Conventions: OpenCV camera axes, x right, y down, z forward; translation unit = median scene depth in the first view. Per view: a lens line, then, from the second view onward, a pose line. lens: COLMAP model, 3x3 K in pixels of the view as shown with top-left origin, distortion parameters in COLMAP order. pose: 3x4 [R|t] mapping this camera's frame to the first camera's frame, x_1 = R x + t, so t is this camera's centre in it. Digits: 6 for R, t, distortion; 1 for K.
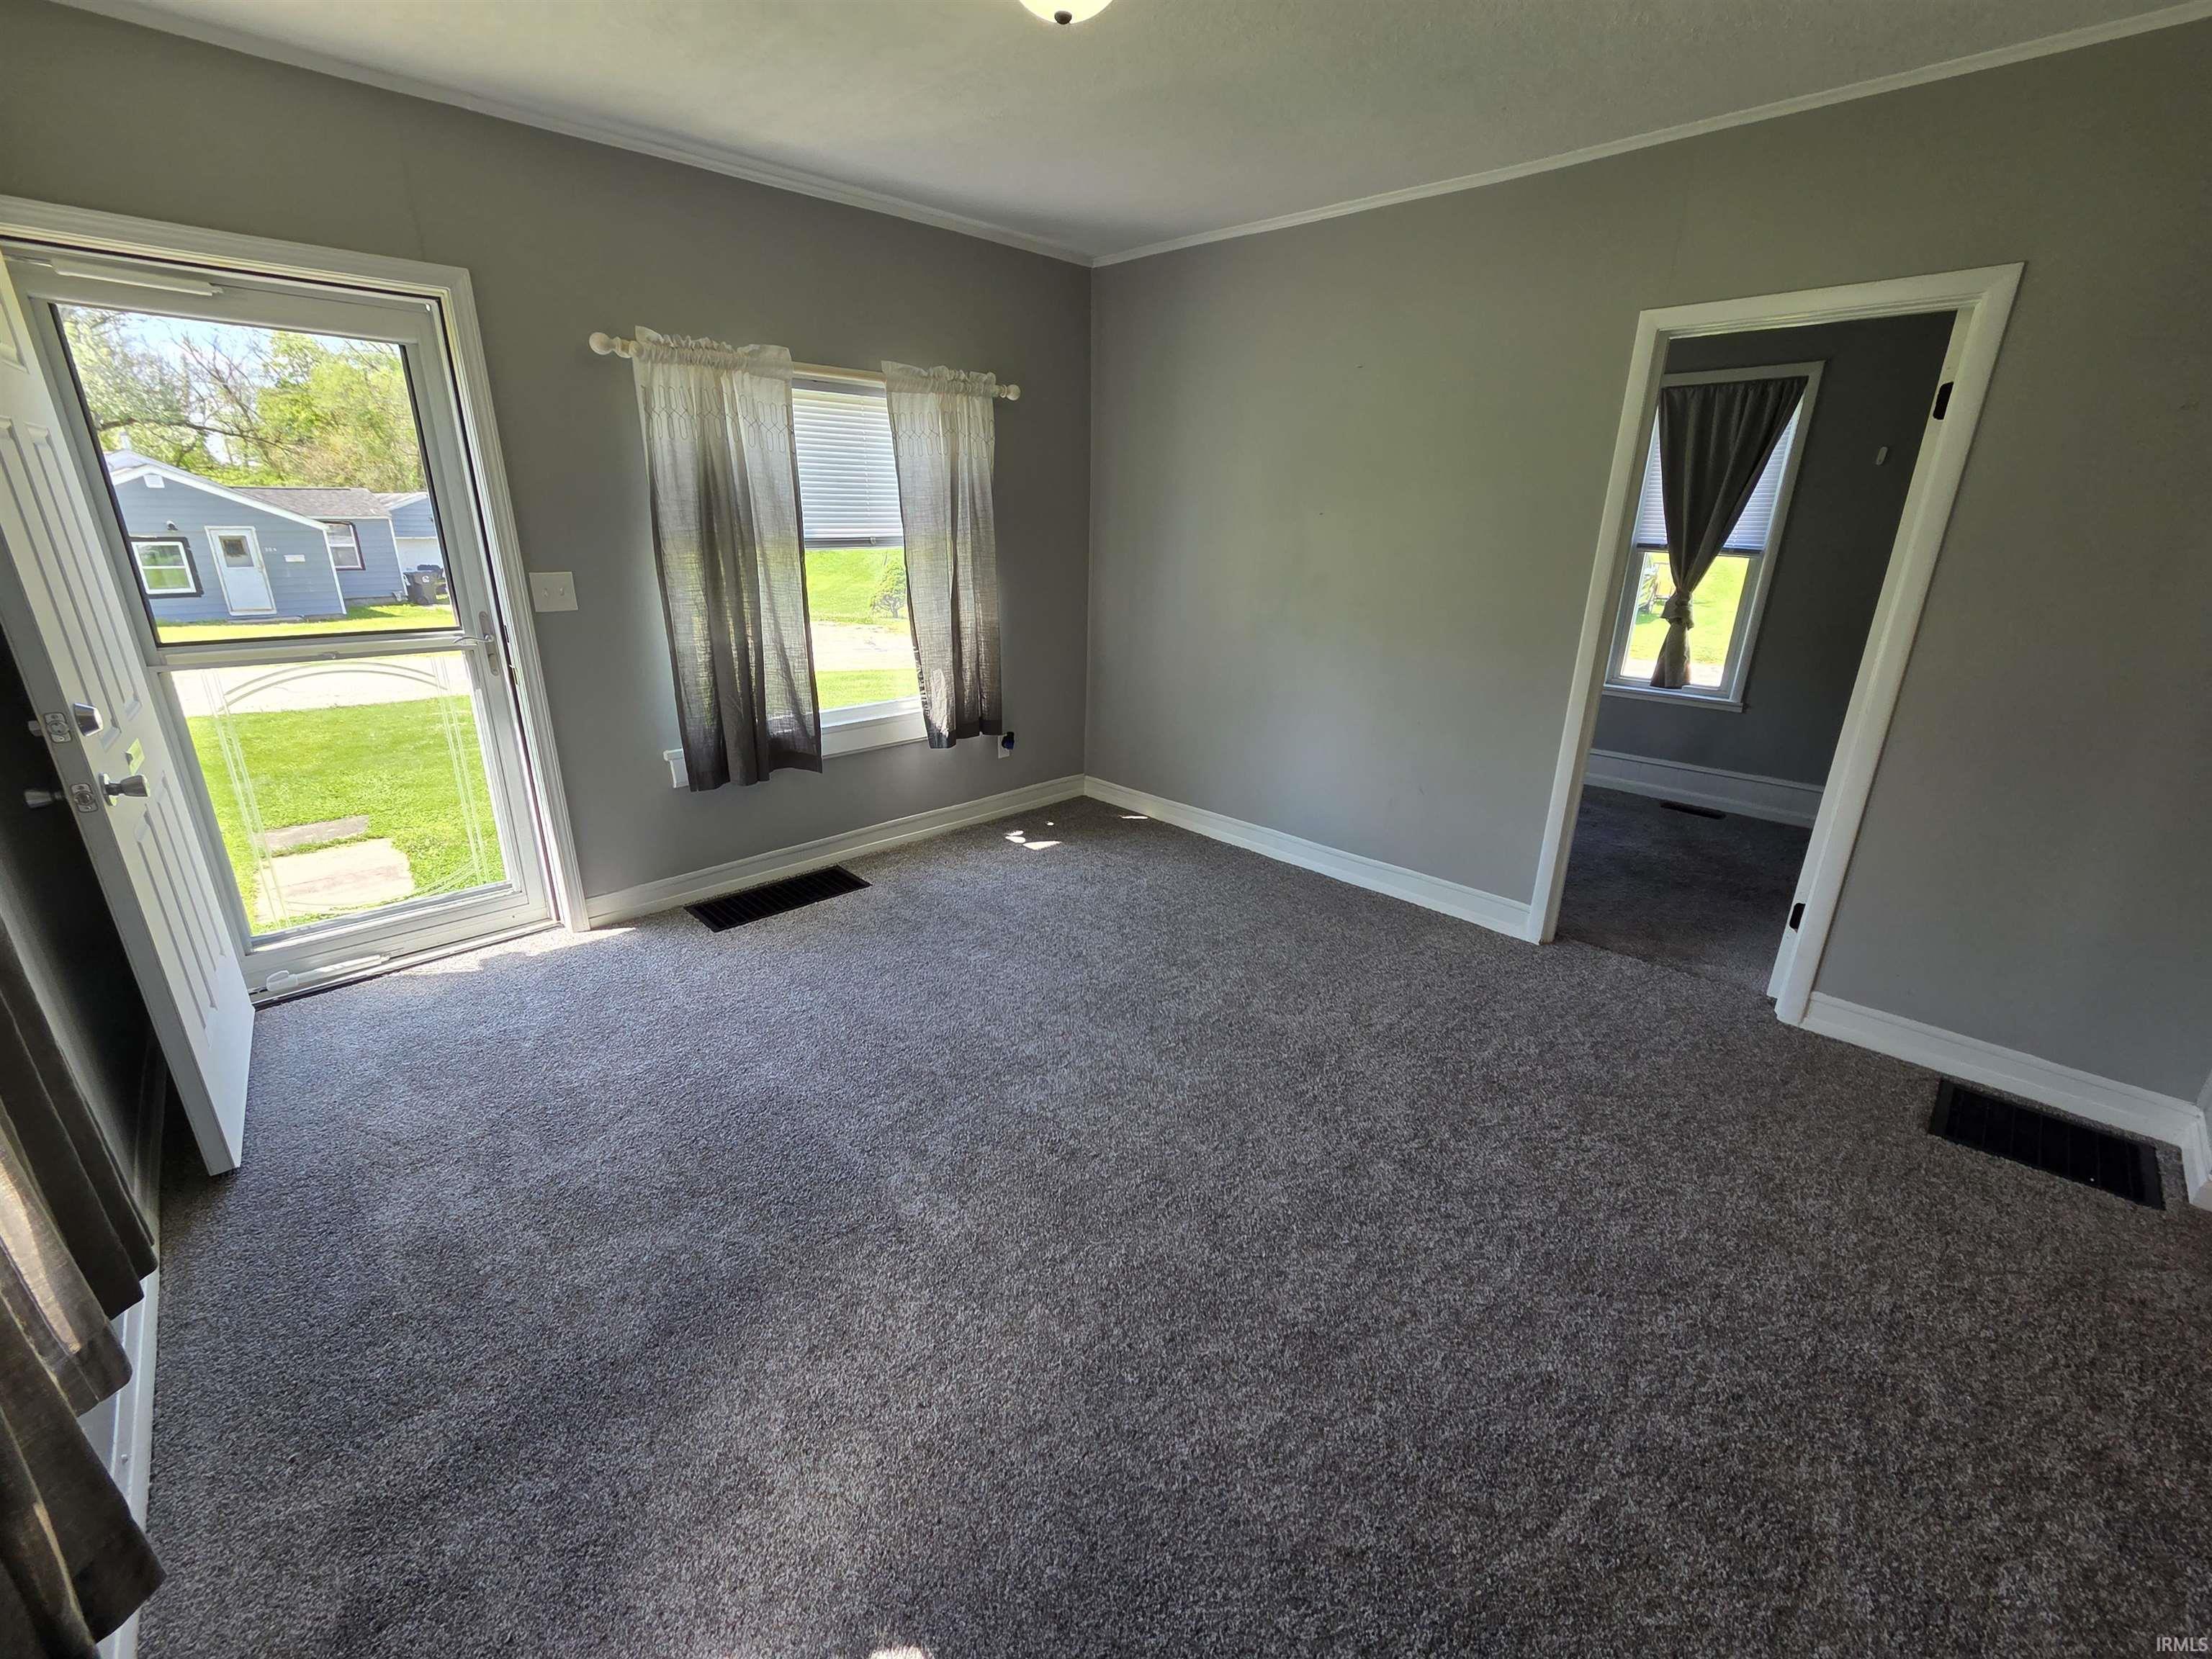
lens RADIAL K [[911.8, 0, 1103.8], [0, 911.8, 824.2], [0, 0, 1]] dist [-0.000159, 0.000890]
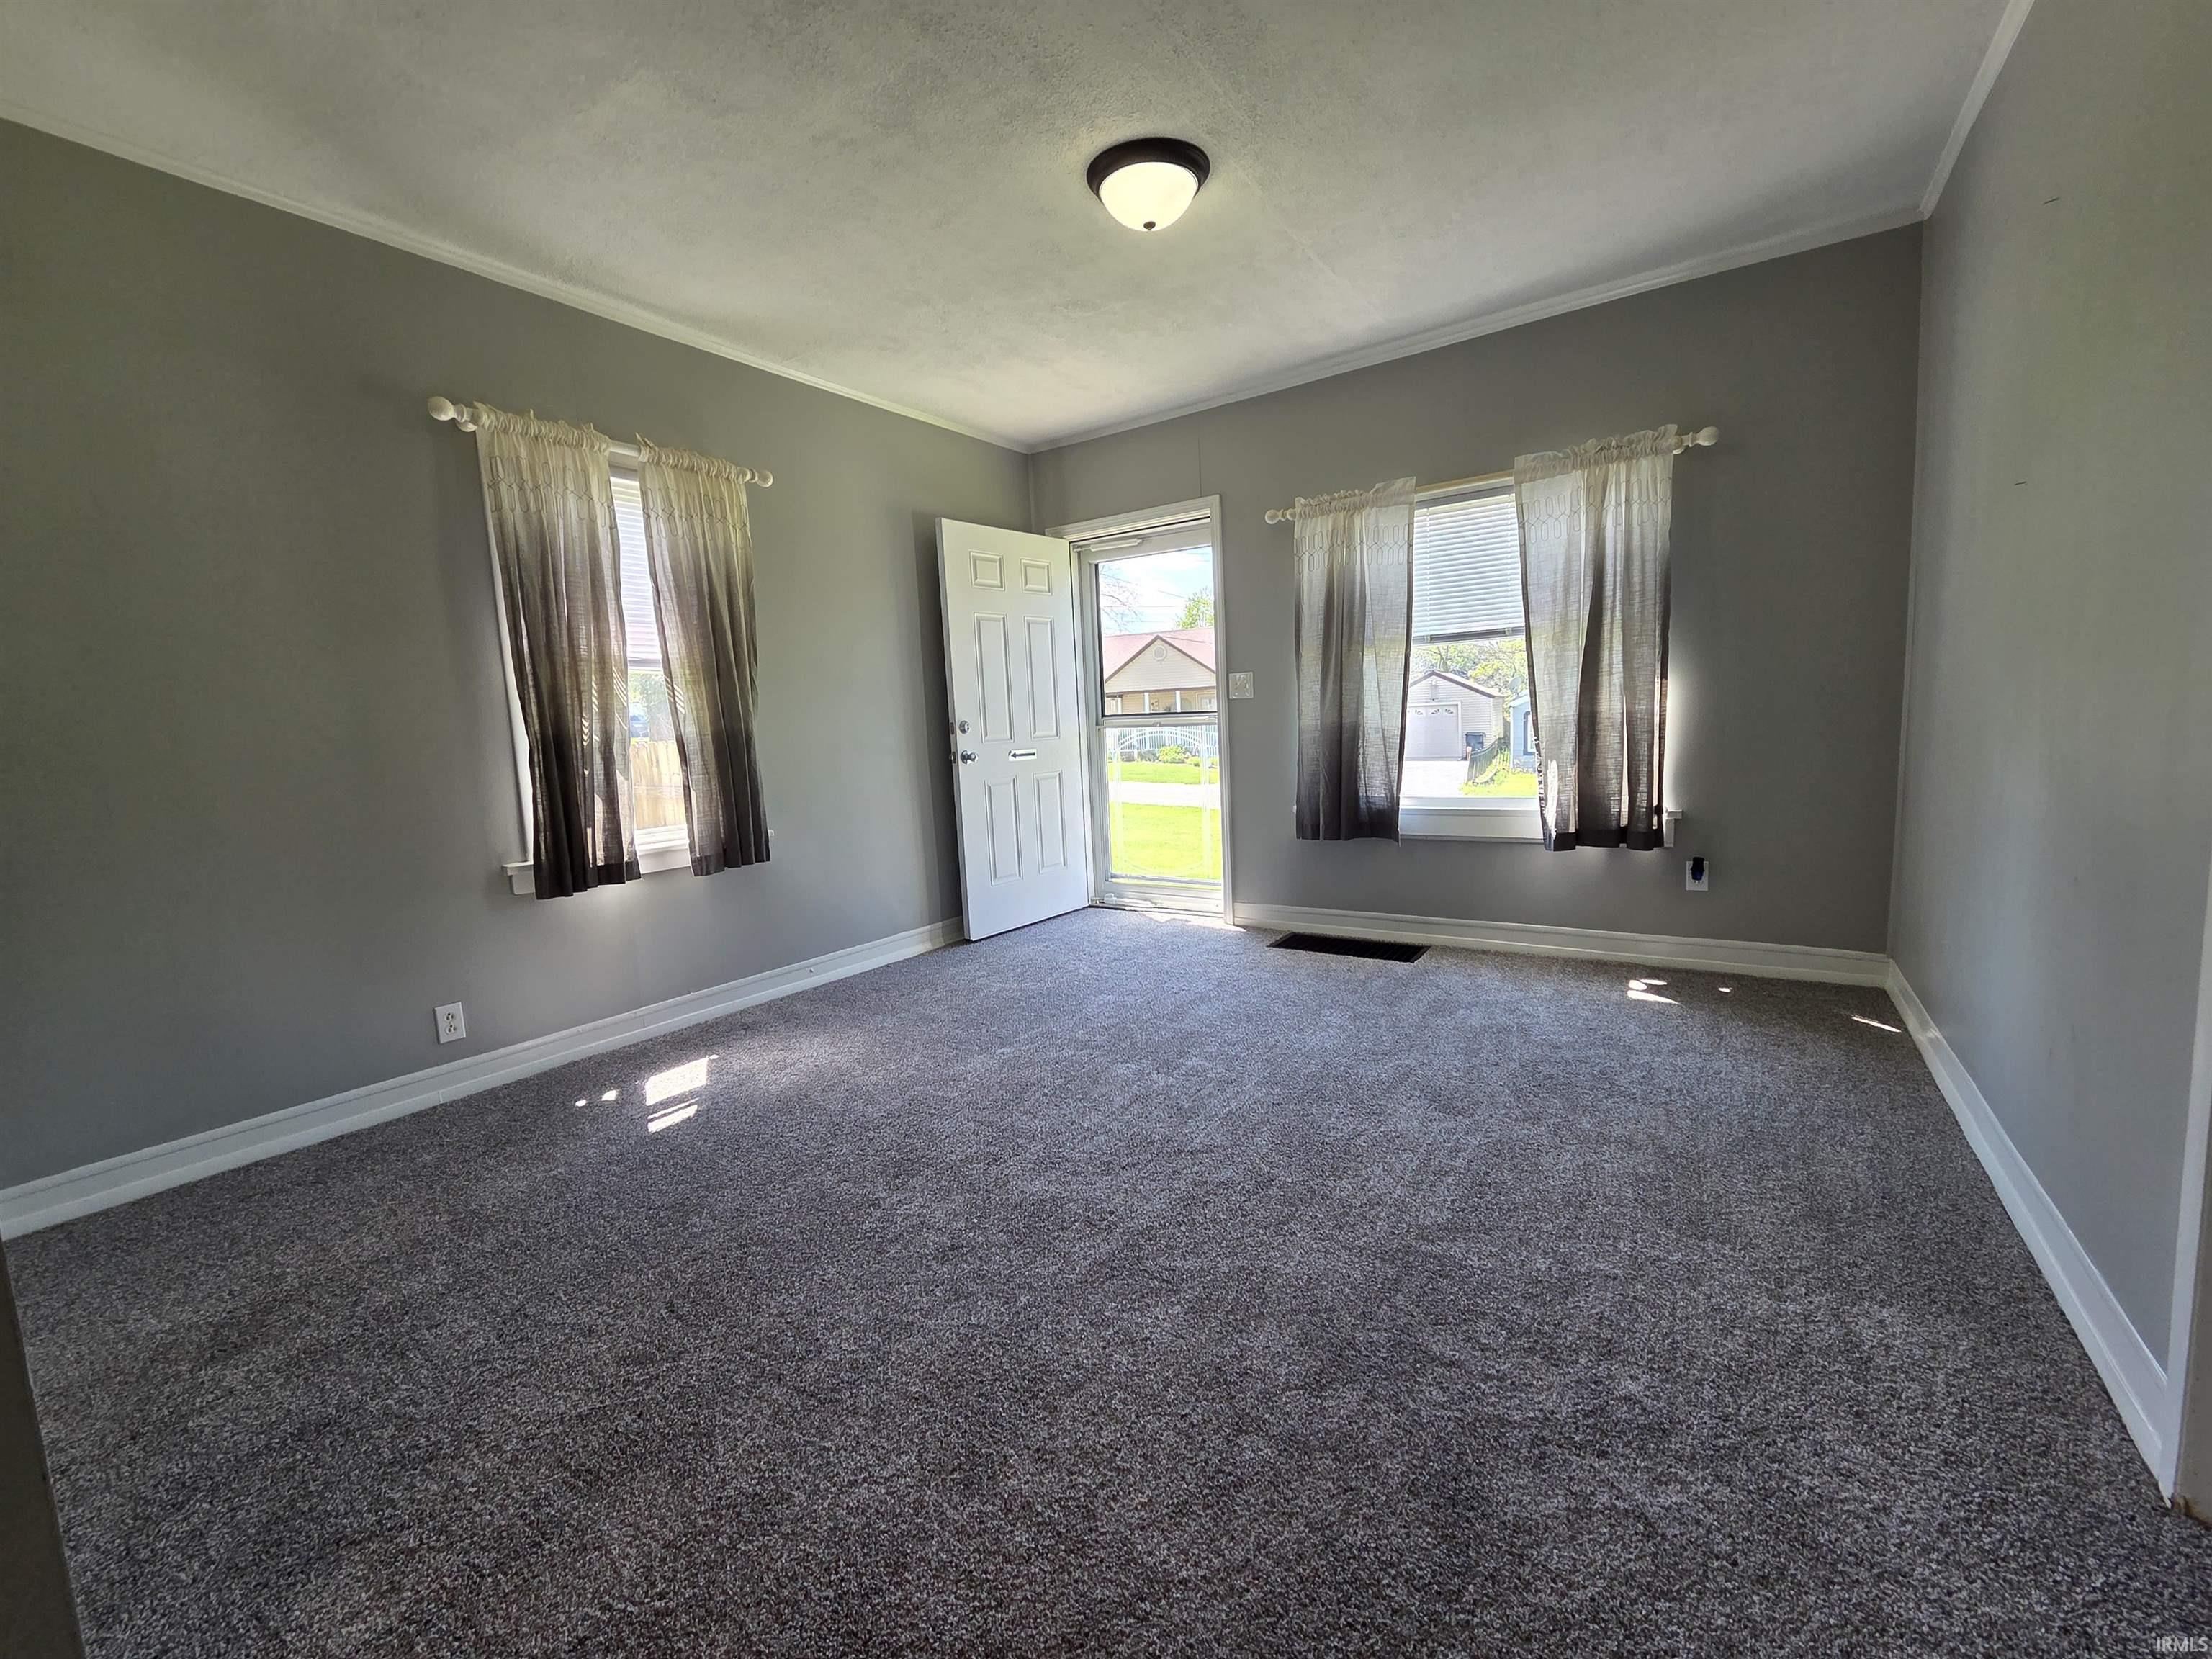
lens RADIAL K [[911.8, 0, 1093.0], [0, 911.8, 831.3], [0, 0, 1]] dist [-0.000159, 0.000890]
pose [[0.195615, 0.100170, -0.975552, 0.782900], [-0.265979, 0.962903, 0.045538, -0.030666], [0.943923, 0.250568, 0.215001, 0.492080]]
